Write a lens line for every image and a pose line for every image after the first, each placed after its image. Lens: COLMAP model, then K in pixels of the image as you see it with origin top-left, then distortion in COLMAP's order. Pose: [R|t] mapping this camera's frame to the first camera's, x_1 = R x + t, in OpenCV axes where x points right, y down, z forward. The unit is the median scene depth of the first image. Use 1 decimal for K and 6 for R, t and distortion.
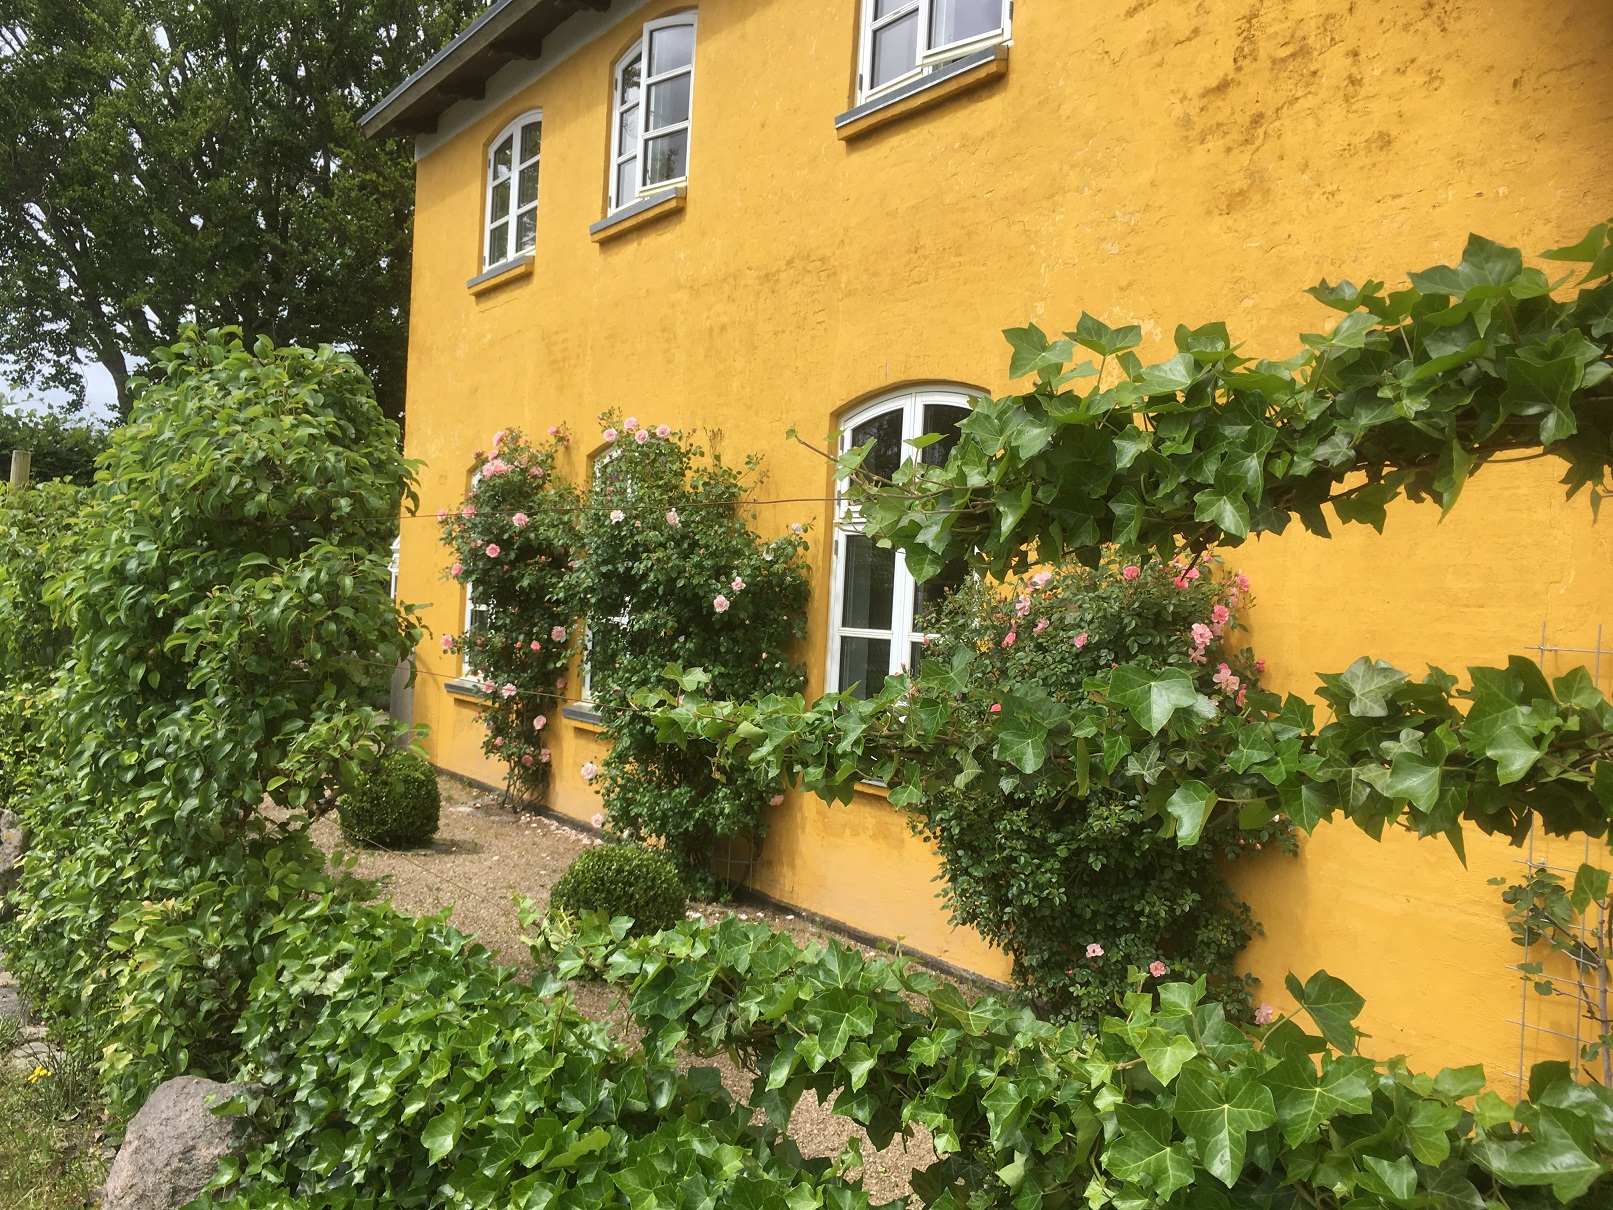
lens RADIAL K [[1370.6, 0, 814.1], [0, 1370.6, 600.4], [0, 0, 1]] dist [0.071530, -0.091669]
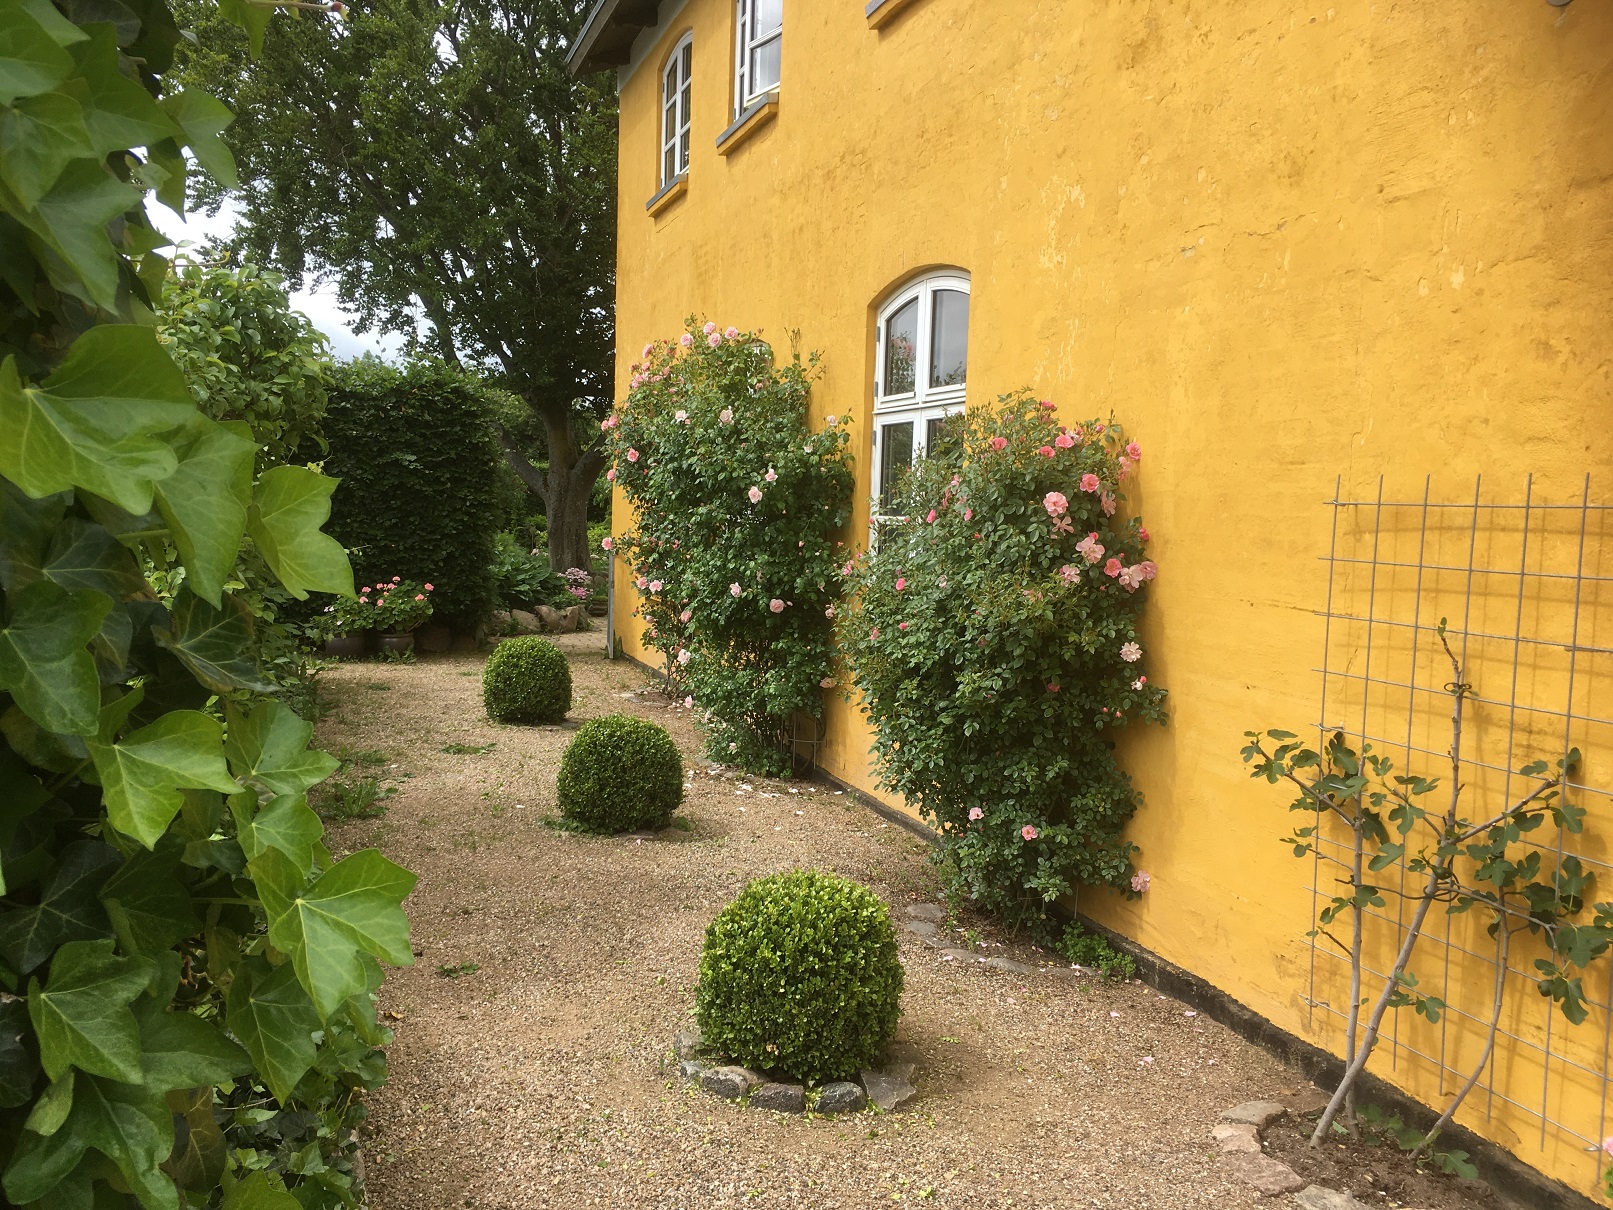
lens RADIAL K [[1370.6, 0, 814.1], [0, 1370.6, 600.4], [0, 0, 1]] dist [0.071530, -0.091669]
pose [[0.964540, -0.004624, -0.263895, 0.243038], [0.020817, 0.998064, 0.058600, 0.021612], [0.263114, -0.062015, 0.962770, -0.007229]]
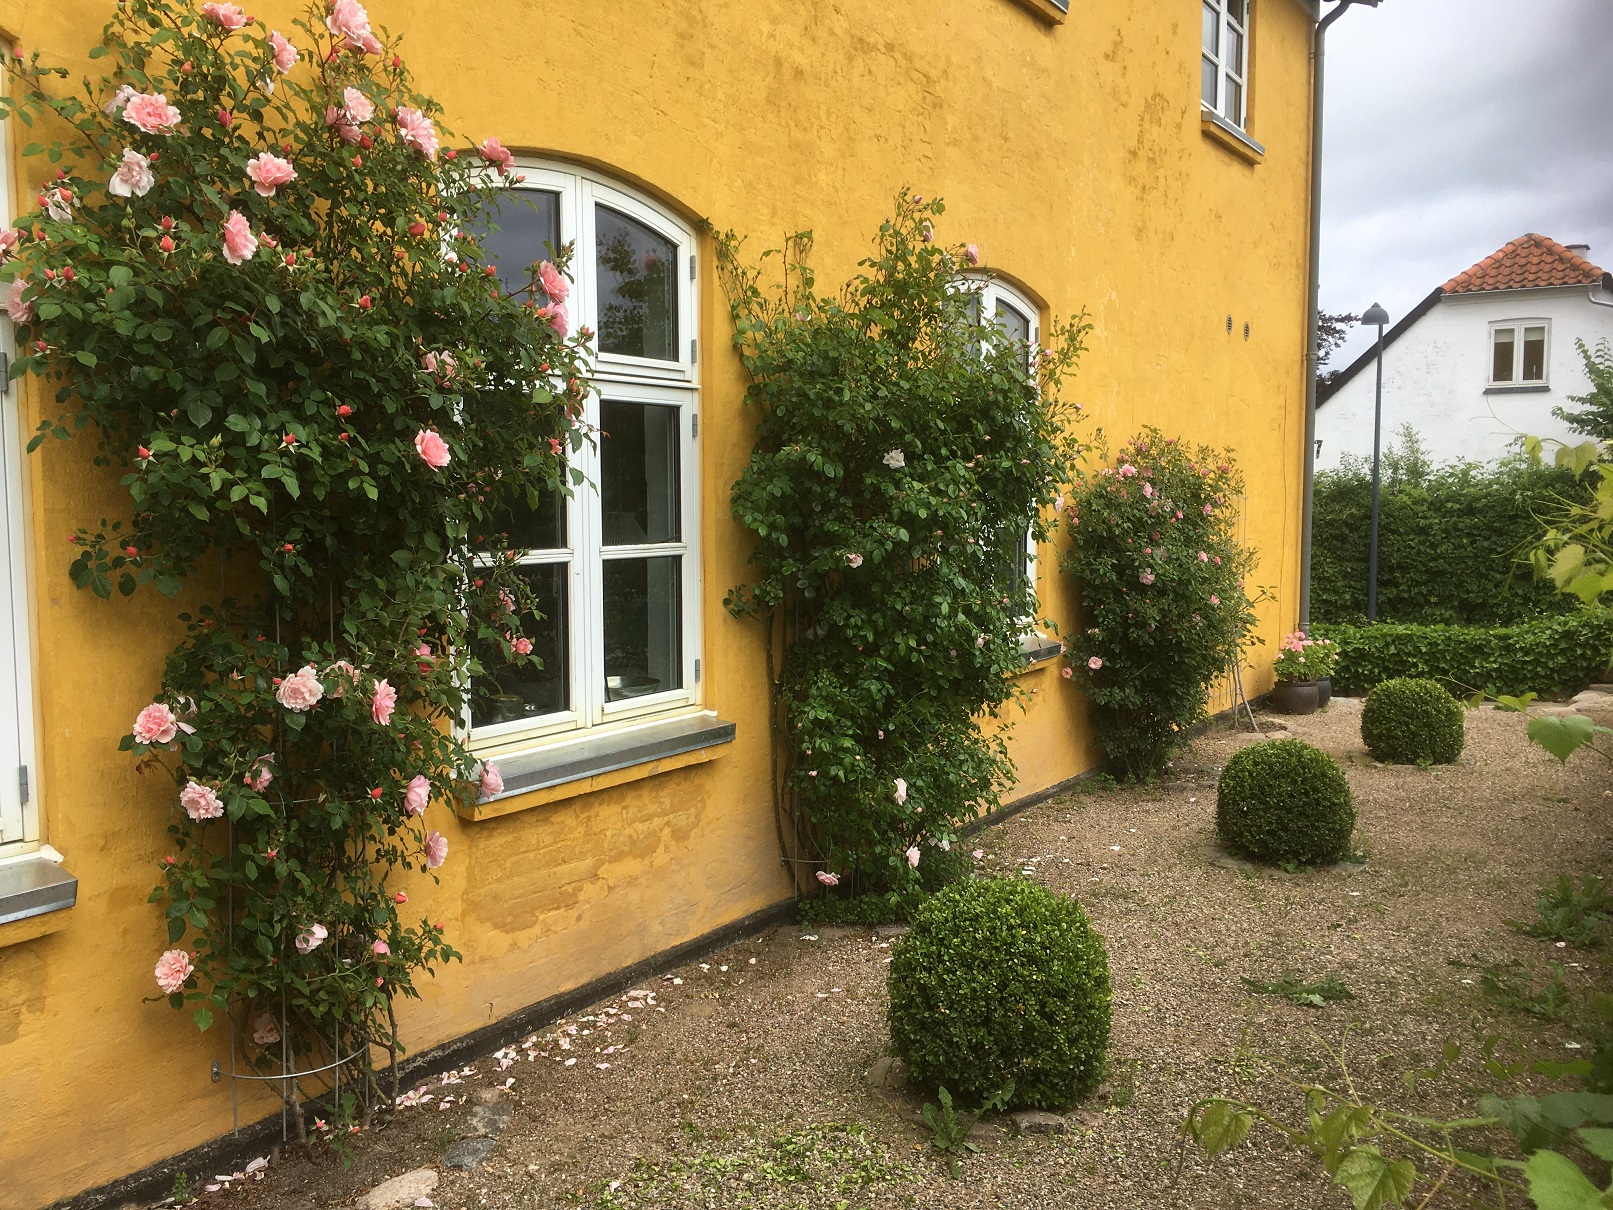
lens RADIAL K [[1370.6, 0, 814.1], [0, 1370.6, 600.4], [0, 0, 1]] dist [0.071530, -0.091669]
pose [[-0.383982, -0.113110, 0.916386, -0.762306], [-0.004793, 0.992699, 0.120521, -0.041512], [-0.923328, 0.041886, -0.381721, 1.413735]]
